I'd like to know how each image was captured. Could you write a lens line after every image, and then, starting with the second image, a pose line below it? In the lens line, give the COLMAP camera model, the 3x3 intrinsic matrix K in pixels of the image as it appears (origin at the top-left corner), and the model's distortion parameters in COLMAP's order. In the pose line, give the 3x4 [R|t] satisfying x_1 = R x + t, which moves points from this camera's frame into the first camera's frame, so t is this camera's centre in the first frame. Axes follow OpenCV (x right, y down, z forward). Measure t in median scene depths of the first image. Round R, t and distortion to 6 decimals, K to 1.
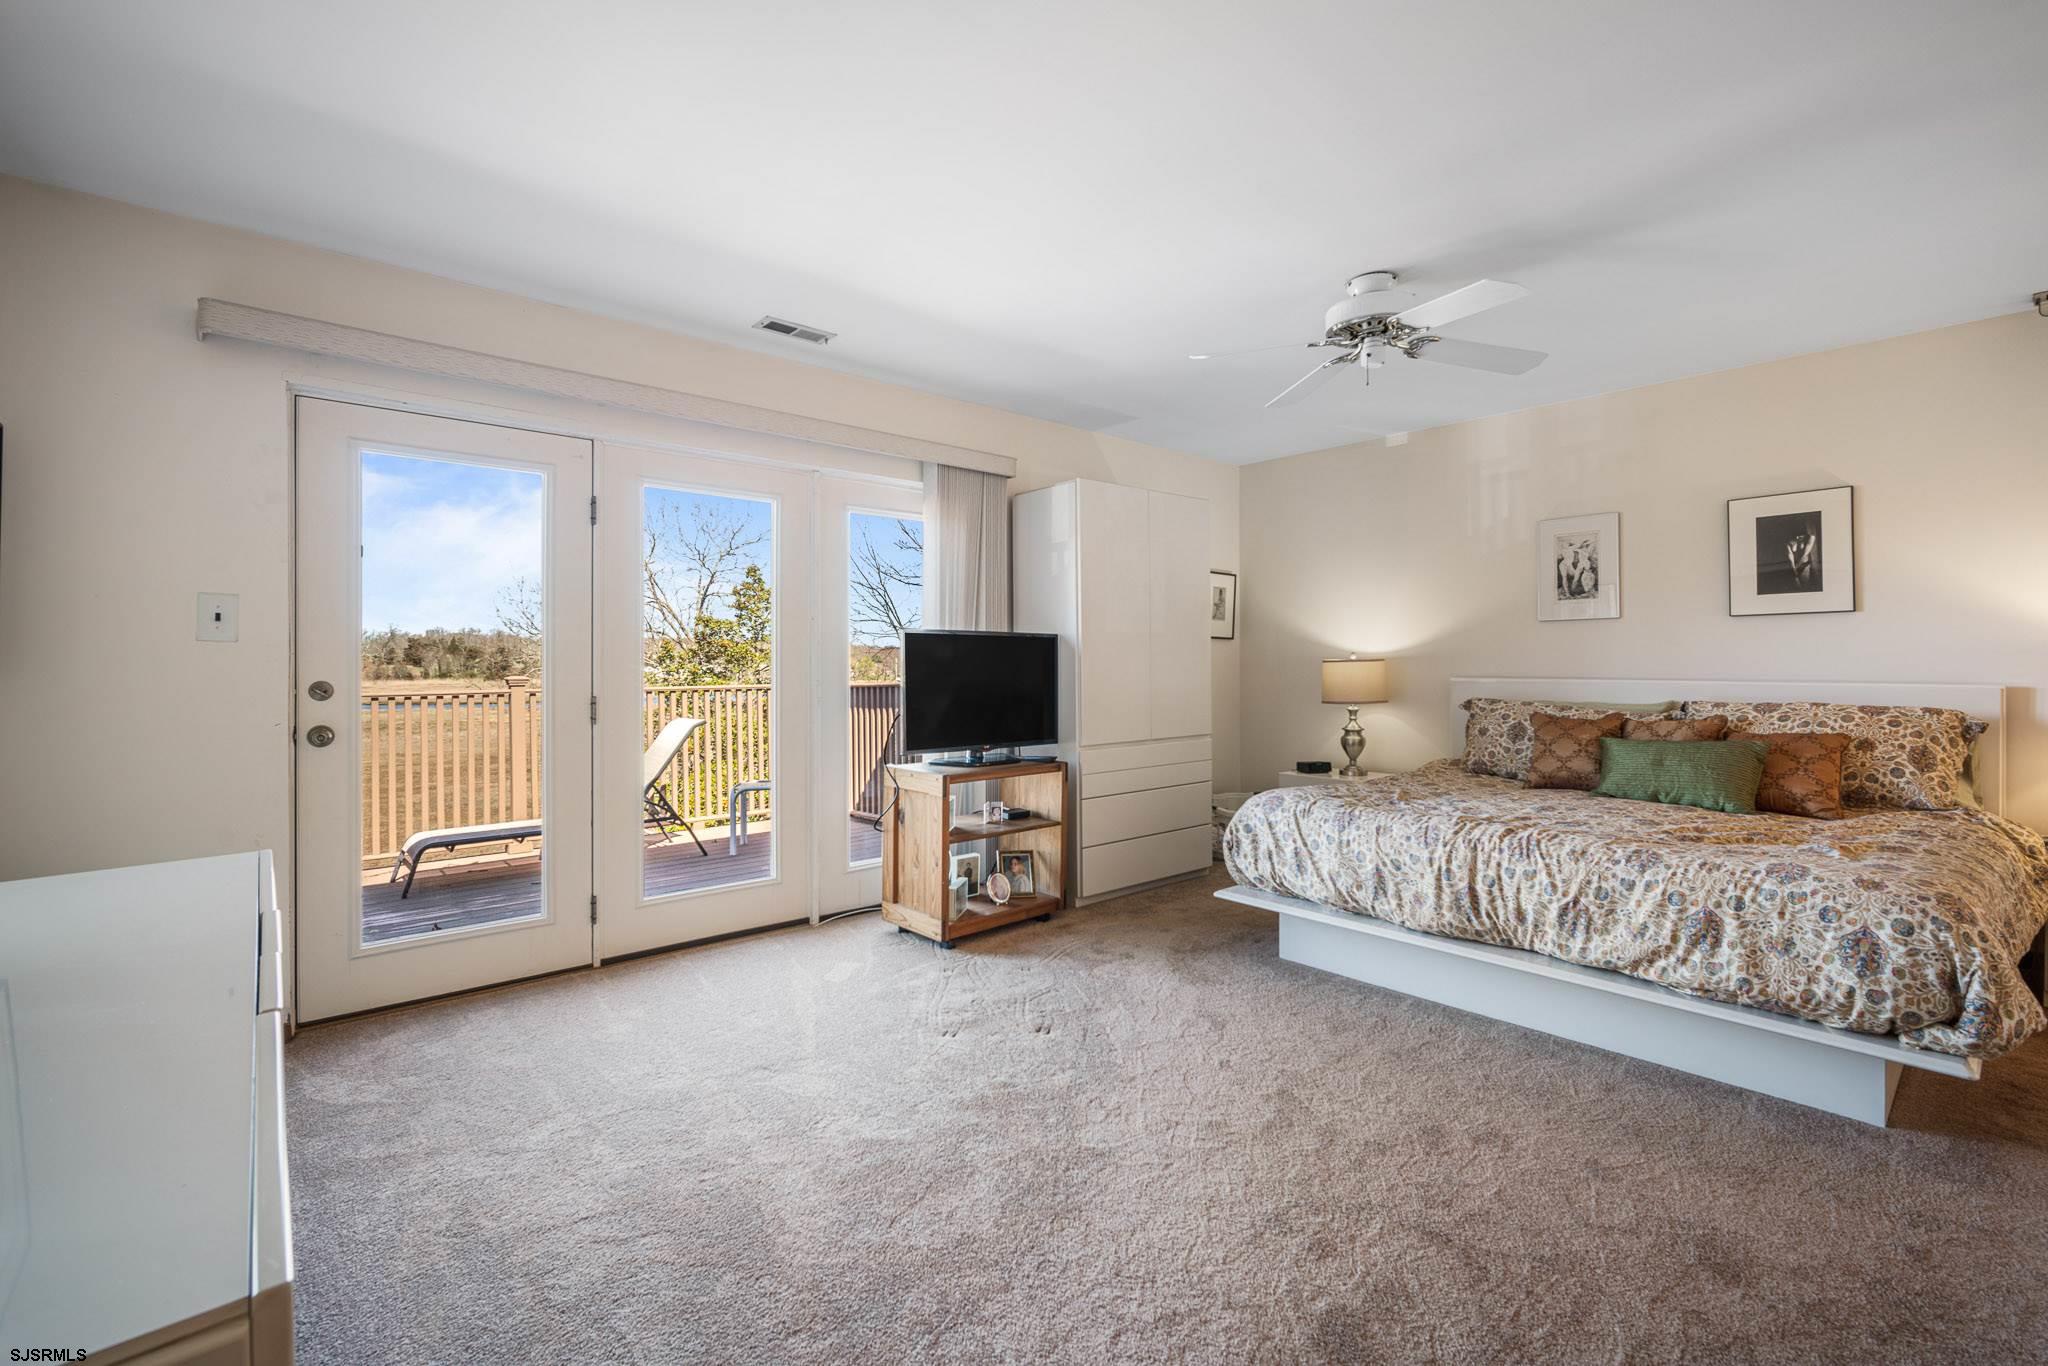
lens RADIAL K [[888.9, 0, 1030.6], [0, 888.9, 663.2], [0, 0, 1]] dist [0.016552, 0.000013]
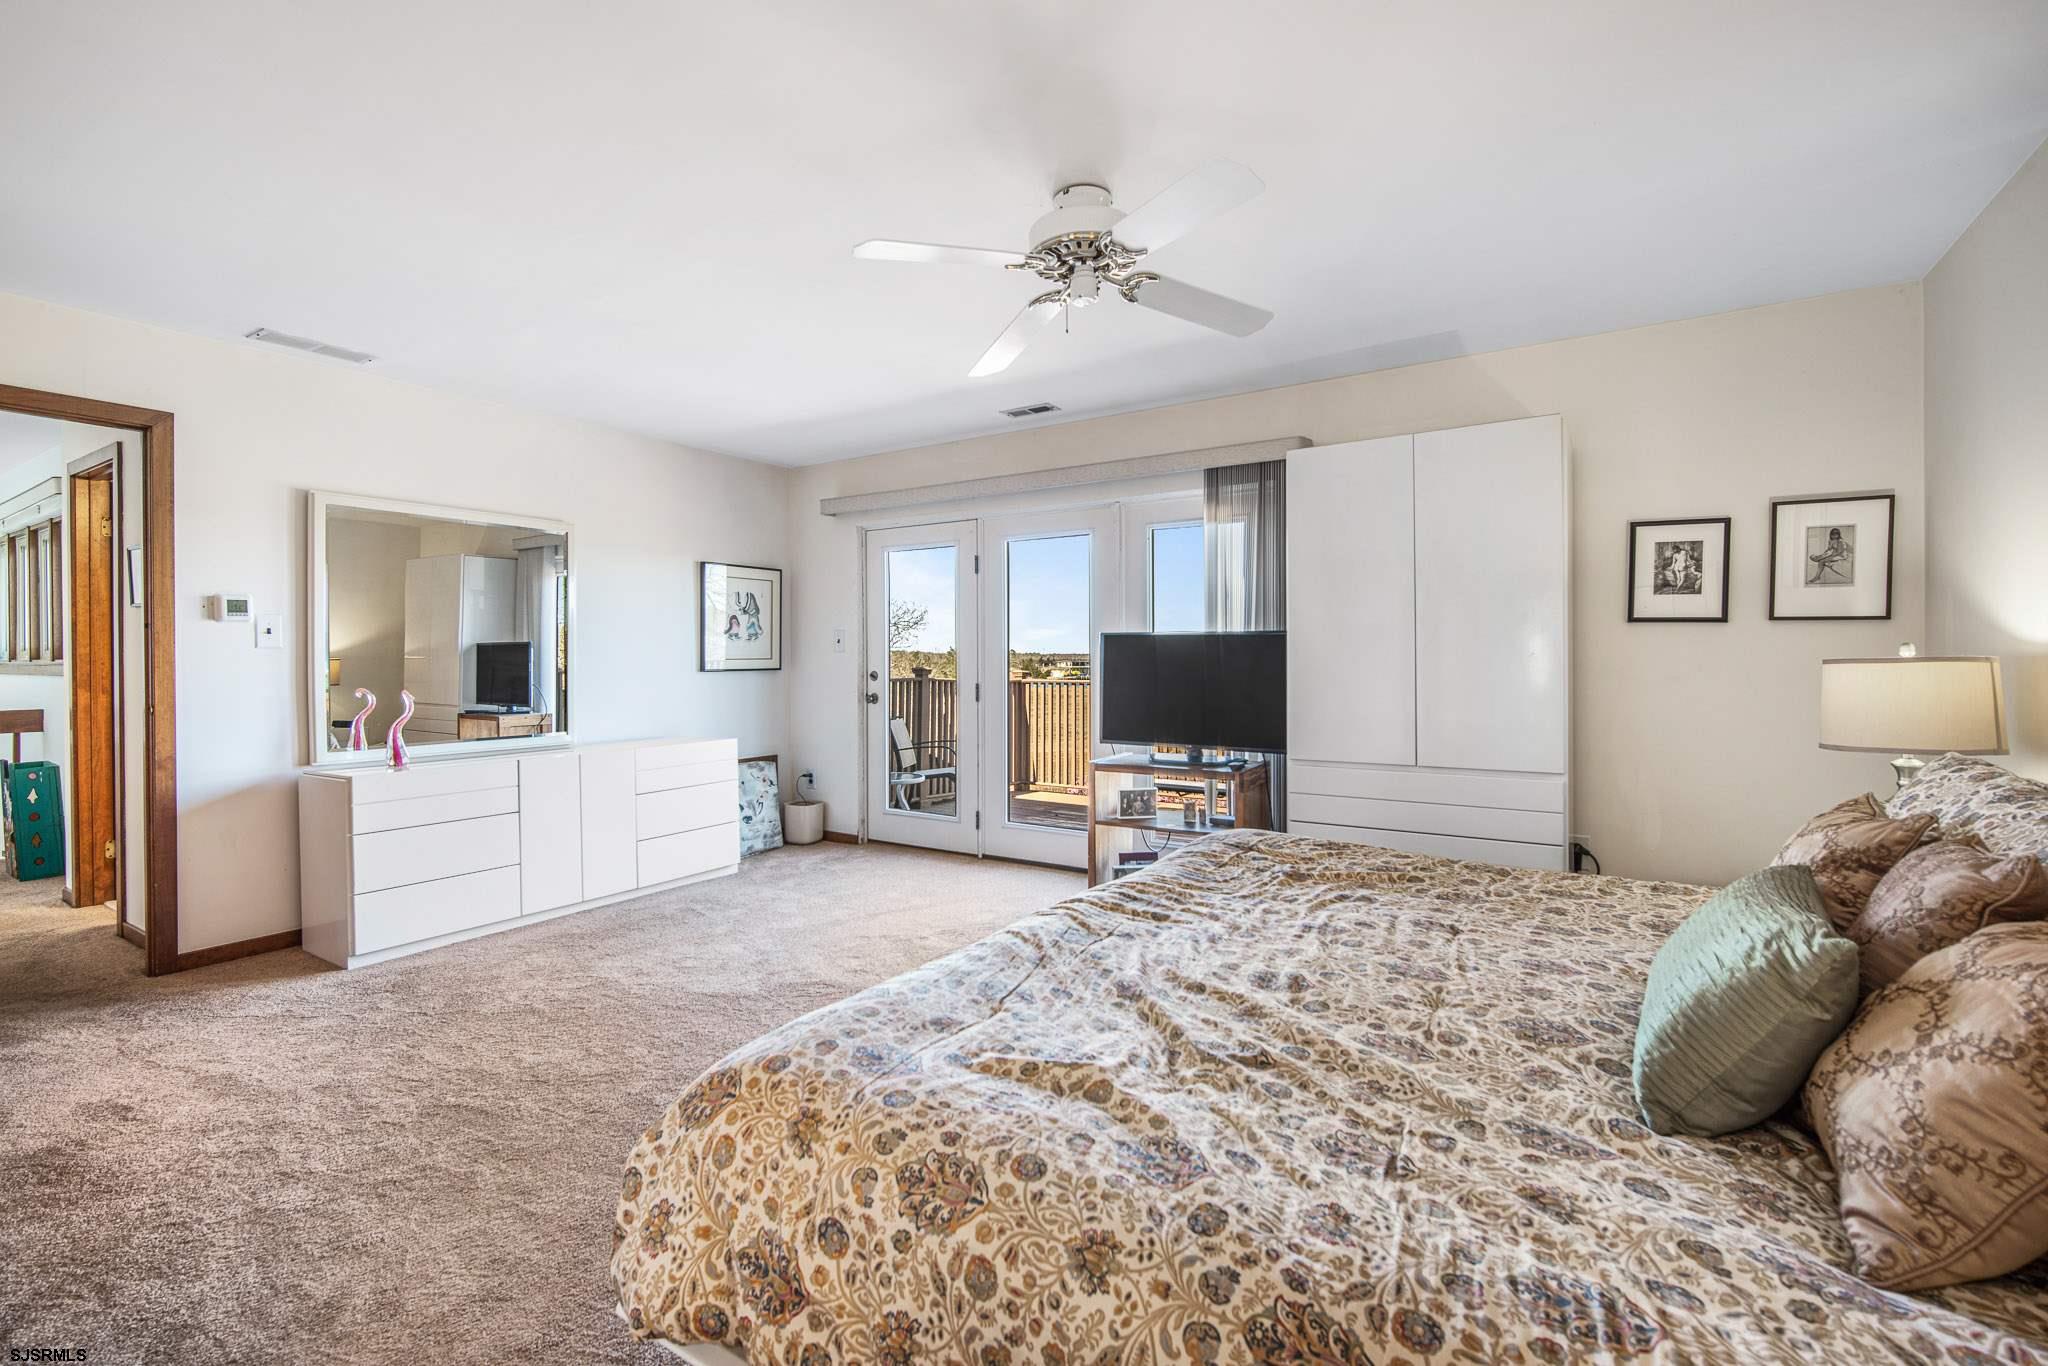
lens RADIAL K [[888.9, 0, 1030.6], [0, 888.9, 663.2], [0, 0, 1]] dist [0.016552, 0.000013]
pose [[0.284125, 0.001108, -0.958787, 0.828437], [-0.004657, 0.999989, -0.000224, 0.001161], [0.958776, 0.004529, 0.284127, 0.520098]]
